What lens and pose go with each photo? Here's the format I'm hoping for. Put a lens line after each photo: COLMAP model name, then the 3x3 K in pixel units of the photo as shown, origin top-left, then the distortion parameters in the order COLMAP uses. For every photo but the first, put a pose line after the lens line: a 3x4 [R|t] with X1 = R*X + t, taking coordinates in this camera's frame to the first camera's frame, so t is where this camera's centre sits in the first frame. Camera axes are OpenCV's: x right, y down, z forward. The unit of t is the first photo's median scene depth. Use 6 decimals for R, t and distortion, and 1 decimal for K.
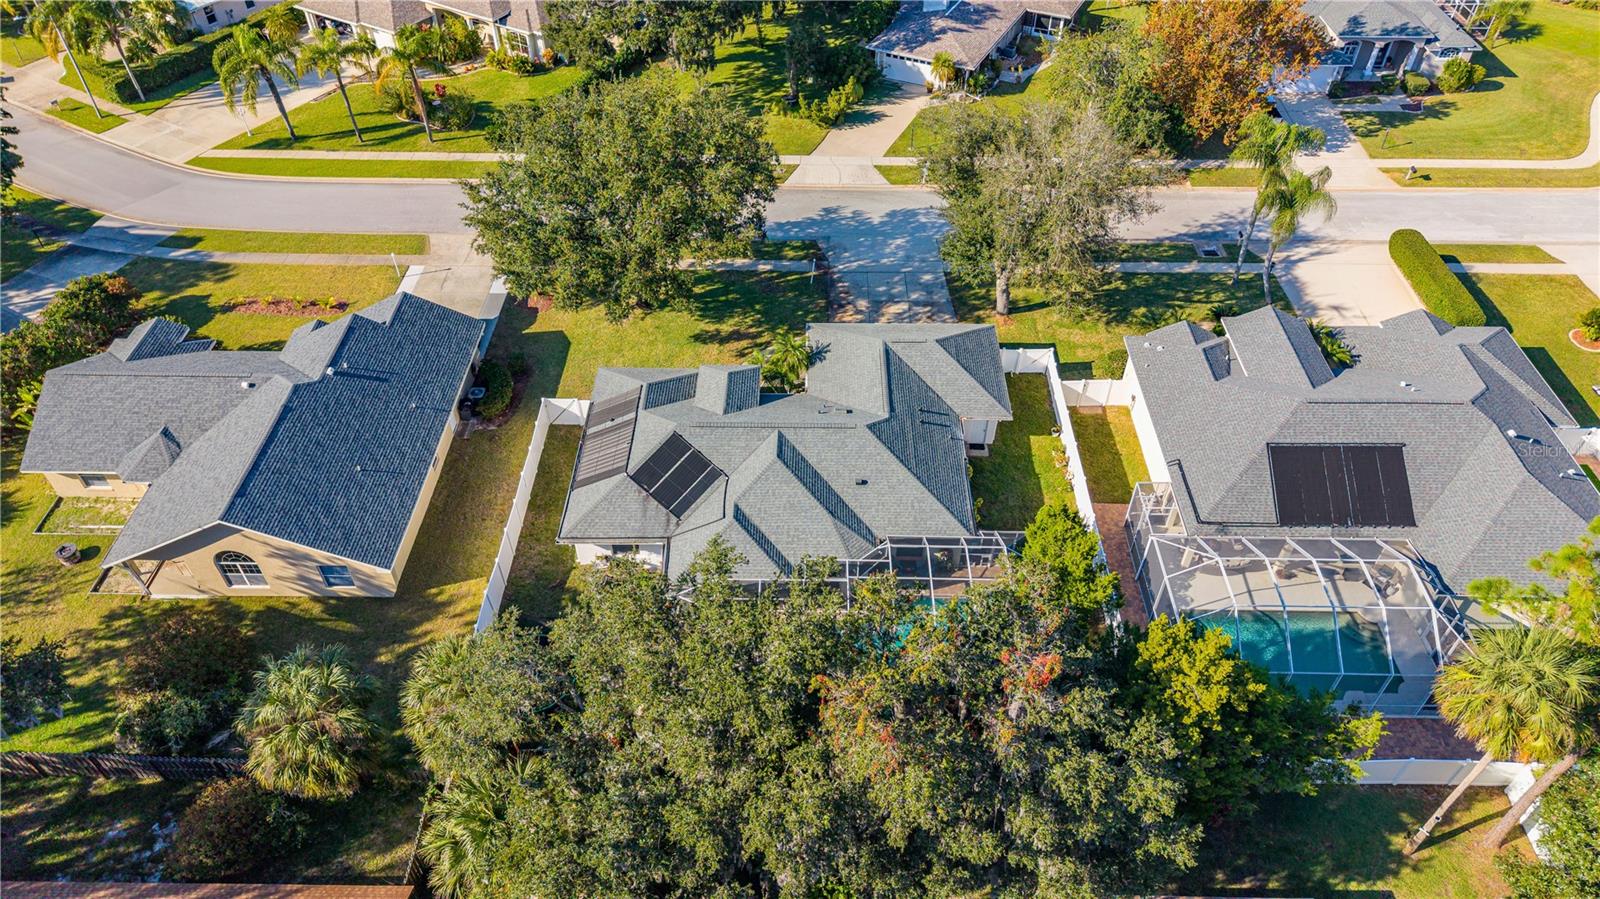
lens RADIAL K [[1087.8, 0, 800.0], [0, 1087.8, 449.5], [0, 0, 1]] dist [-0.000158, -0.001890]
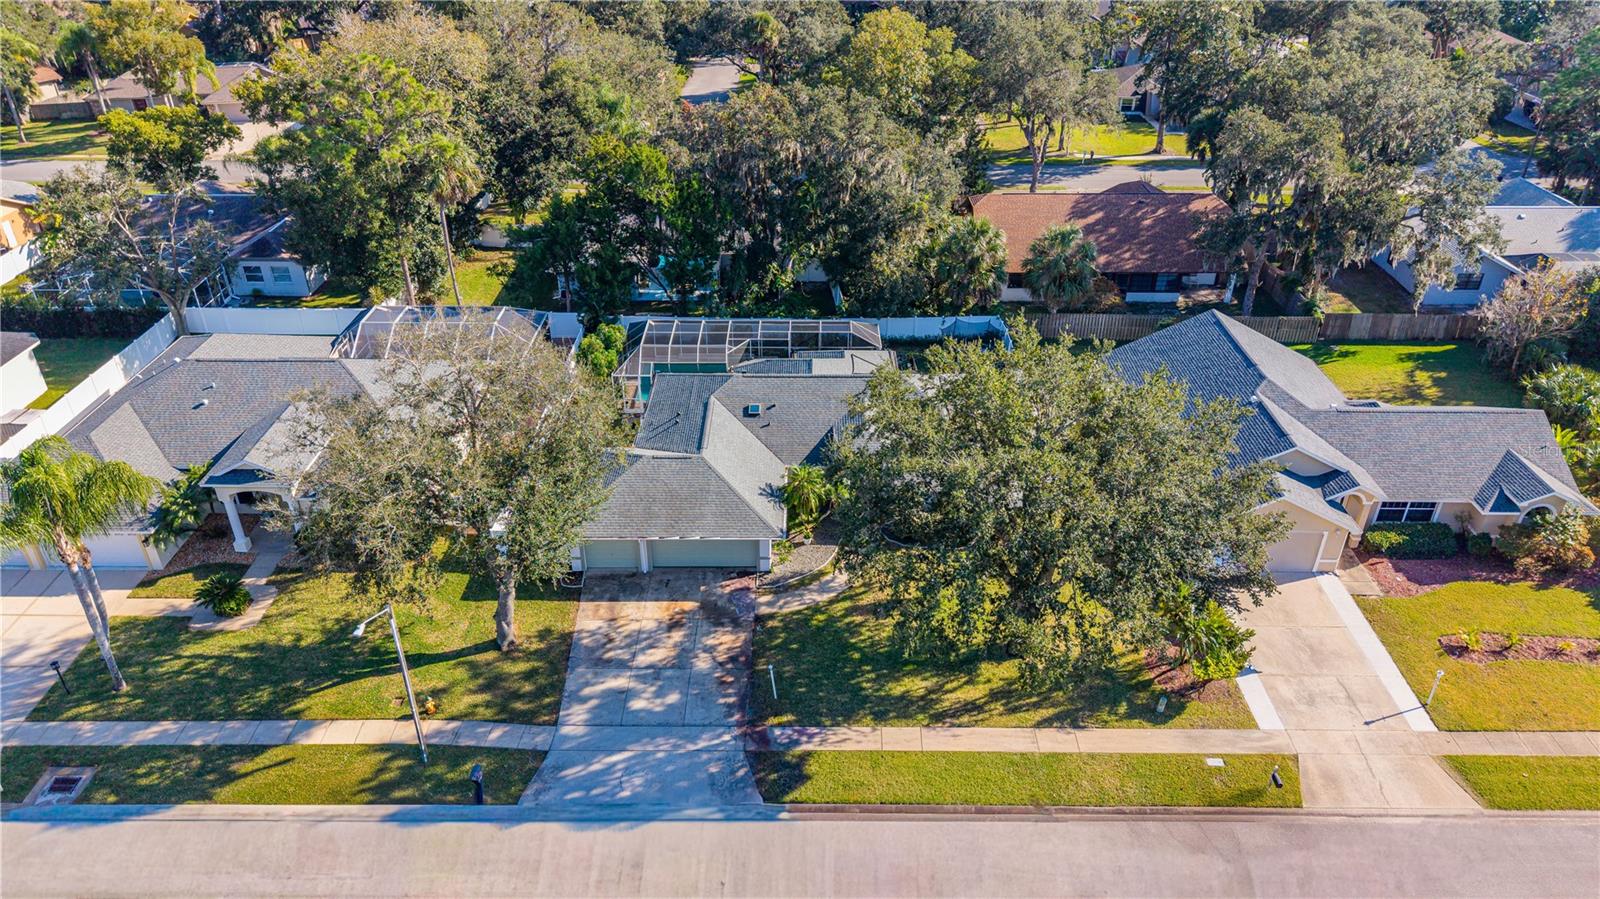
lens RADIAL K [[1087.8, 0, 800.0], [0, 1087.8, 449.5], [0, 0, 1]] dist [-0.000158, -0.001890]
pose [[-0.999965, -0.002114, -0.008053, 0.002460], [-0.008324, 0.275416, 0.961289, -0.830083], [0.000186, 0.961323, -0.275424, 1.061721]]
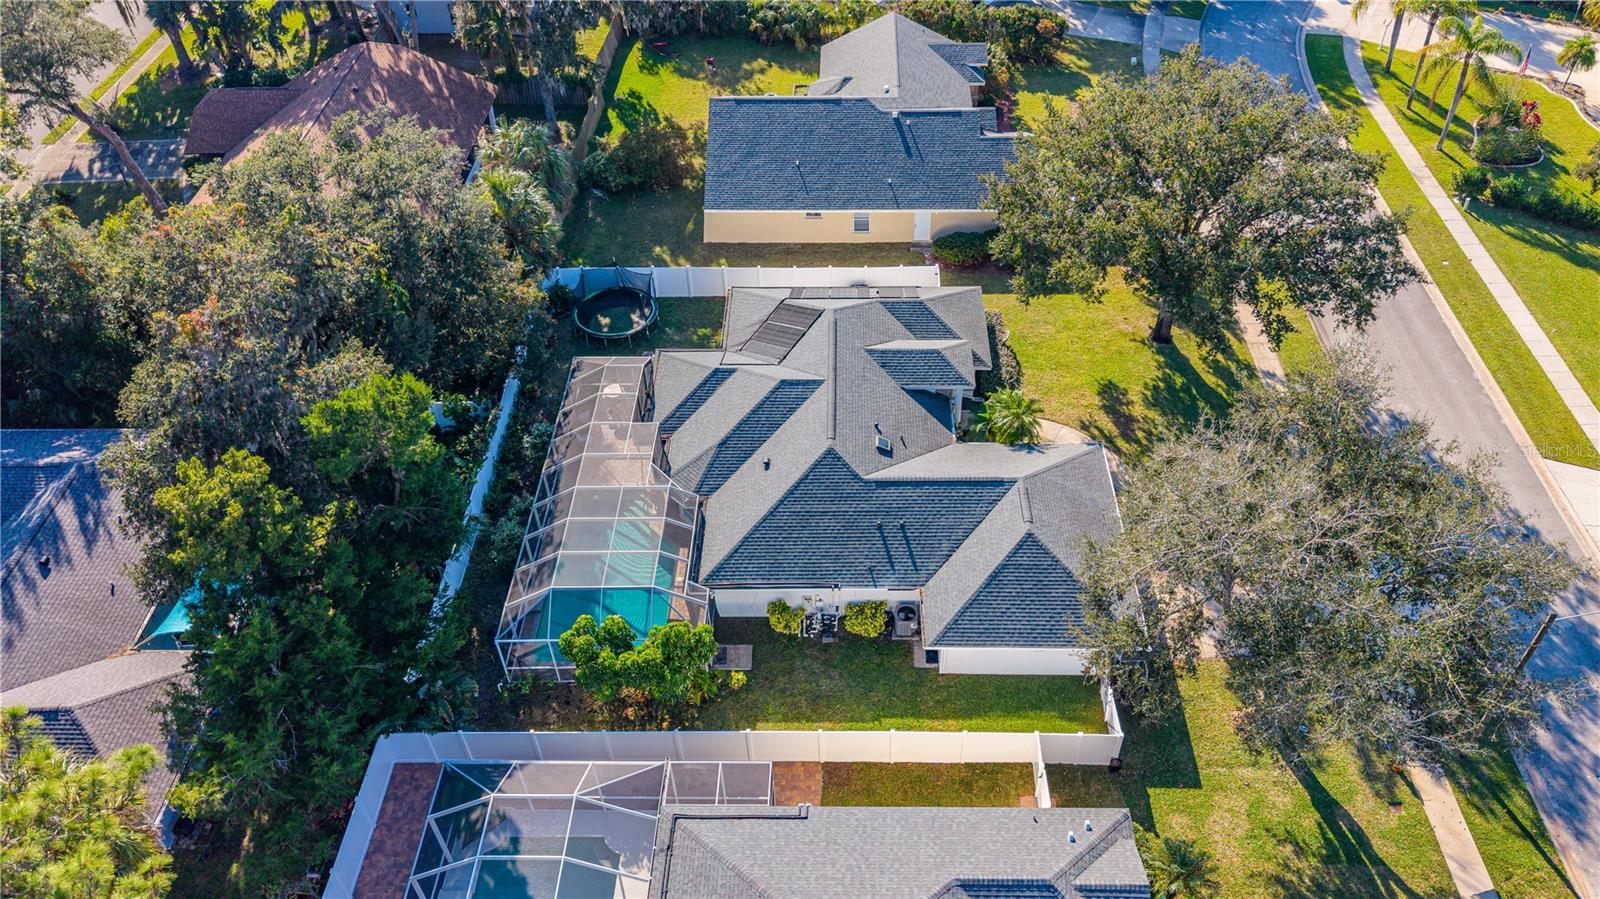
lens RADIAL K [[1171.7, 0, 839.0], [0, 1171.7, 443.7], [0, 0, 1]] dist [0.002882, -0.001147]
pose [[0.002118, 0.683986, -0.729492, 0.544882], [-0.679037, 0.536507, 0.501068, -0.364126], [0.734101, 0.494291, 0.465588, 0.451429]]
